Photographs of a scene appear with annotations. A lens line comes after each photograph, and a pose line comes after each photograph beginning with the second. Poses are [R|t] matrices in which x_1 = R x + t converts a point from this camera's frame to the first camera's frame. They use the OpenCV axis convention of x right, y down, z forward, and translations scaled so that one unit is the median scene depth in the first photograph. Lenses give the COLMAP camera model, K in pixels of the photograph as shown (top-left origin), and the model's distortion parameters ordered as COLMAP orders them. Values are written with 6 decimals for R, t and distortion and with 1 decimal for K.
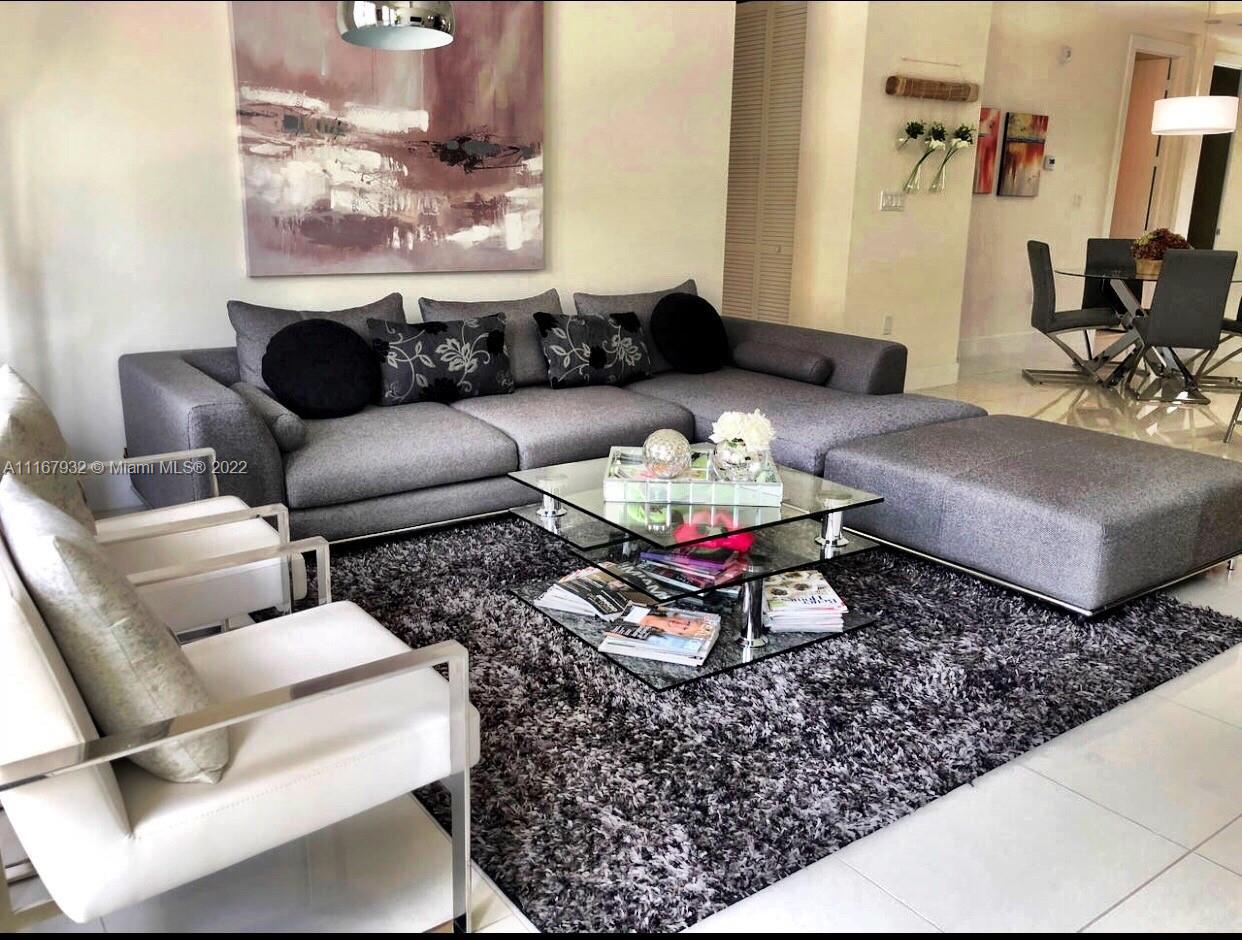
lens RADIAL K [[1040.8, 0, 634.3], [0, 1040.8, 459.4], [0, 0, 1]] dist [0.018918, -0.001027]
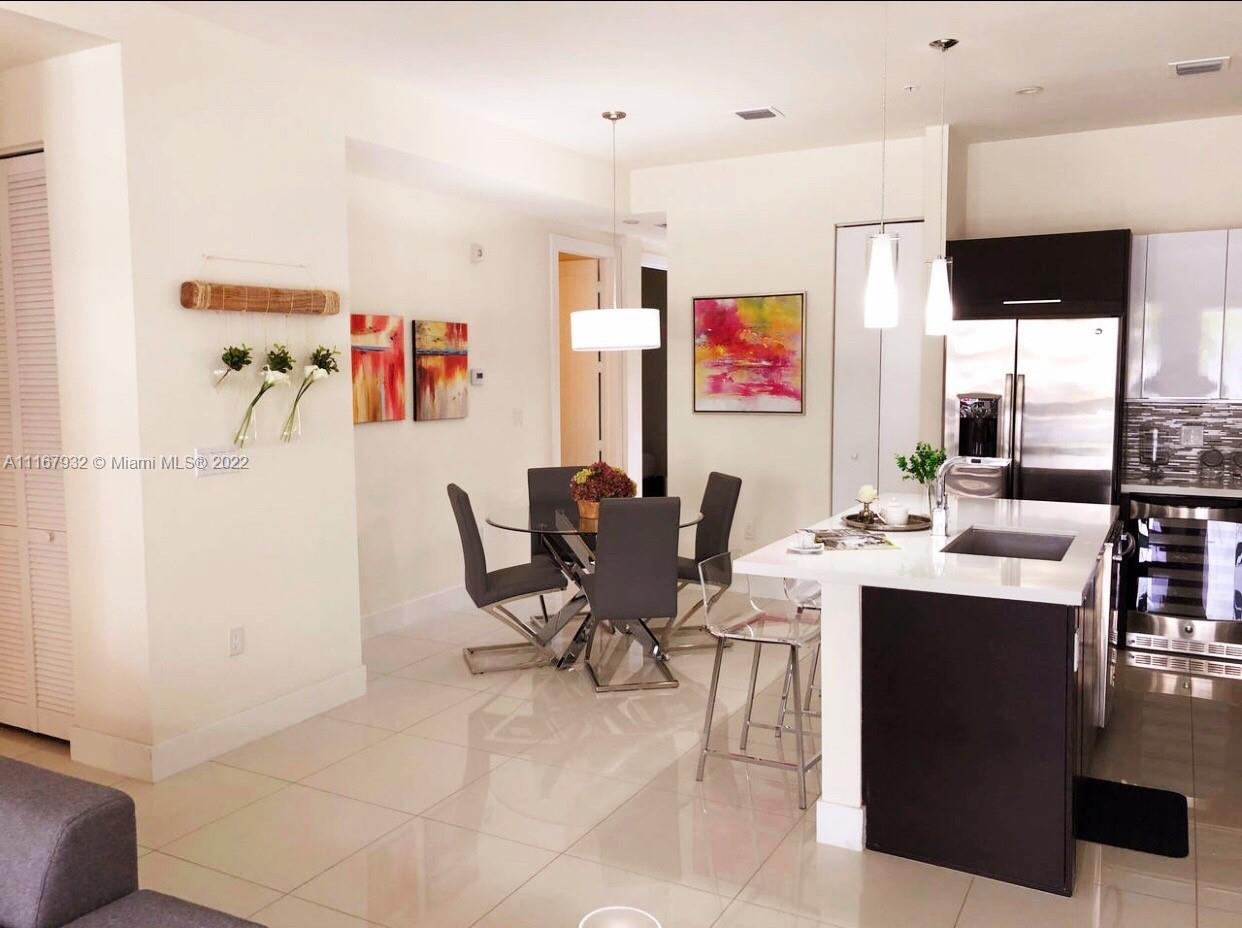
lens RADIAL K [[1015.9, 0, 611.1], [0, 1015.9, 456.5], [0, 0, 1]] dist [0.043354, -0.064905]
pose [[0.910820, -0.060635, 0.408326, 0.172014], [0.125254, 0.983115, -0.133405, -0.107639], [-0.393342, 0.172652, 0.903036, 0.257540]]
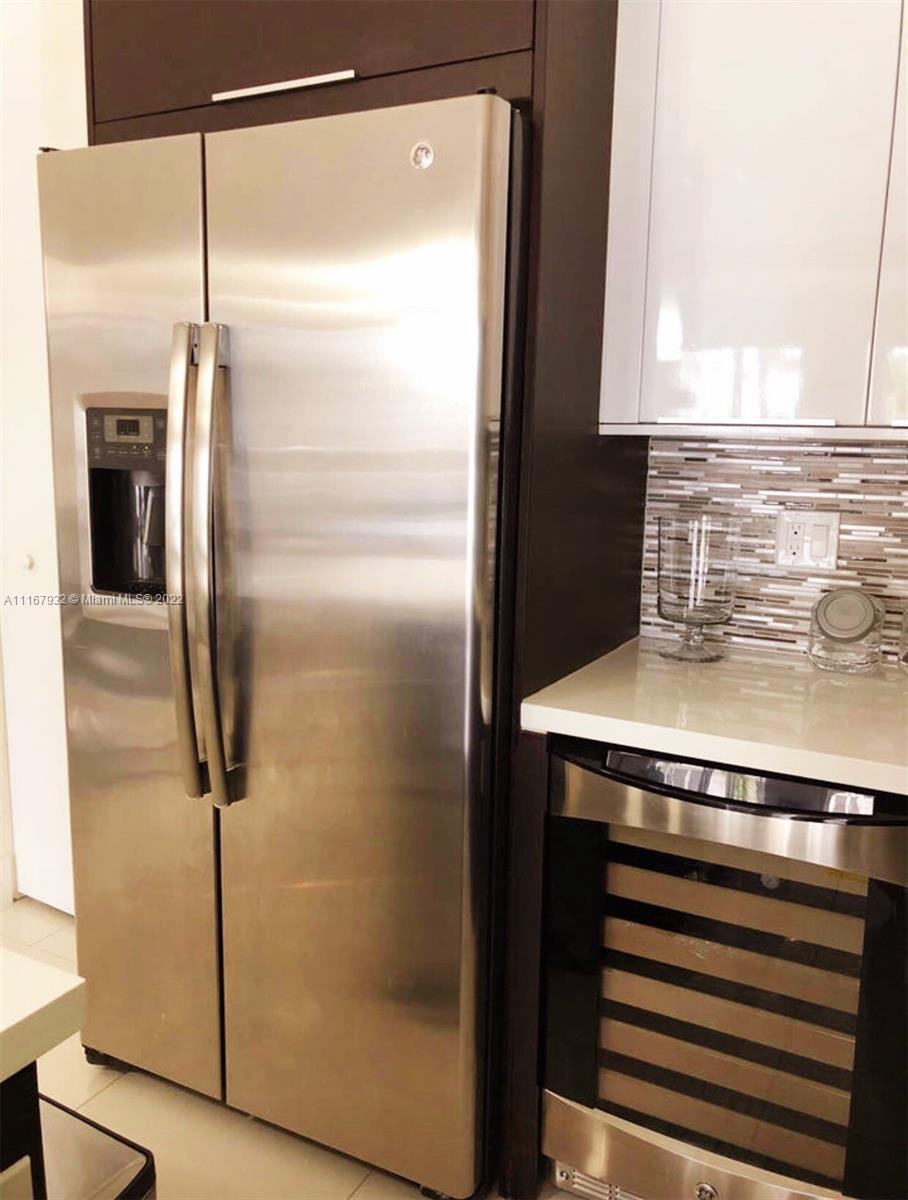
lens RADIAL K [[1005.6, 0, 454.4], [0, 1005.6, 599.9], [0, 0, 1]] dist [0.018918, -0.001027]
pose [[0.906493, -0.073680, 0.415743, 0.681173], [0.102821, 0.993536, -0.048112, -0.151401], [-0.409510, 0.086360, 0.908209, 0.572711]]
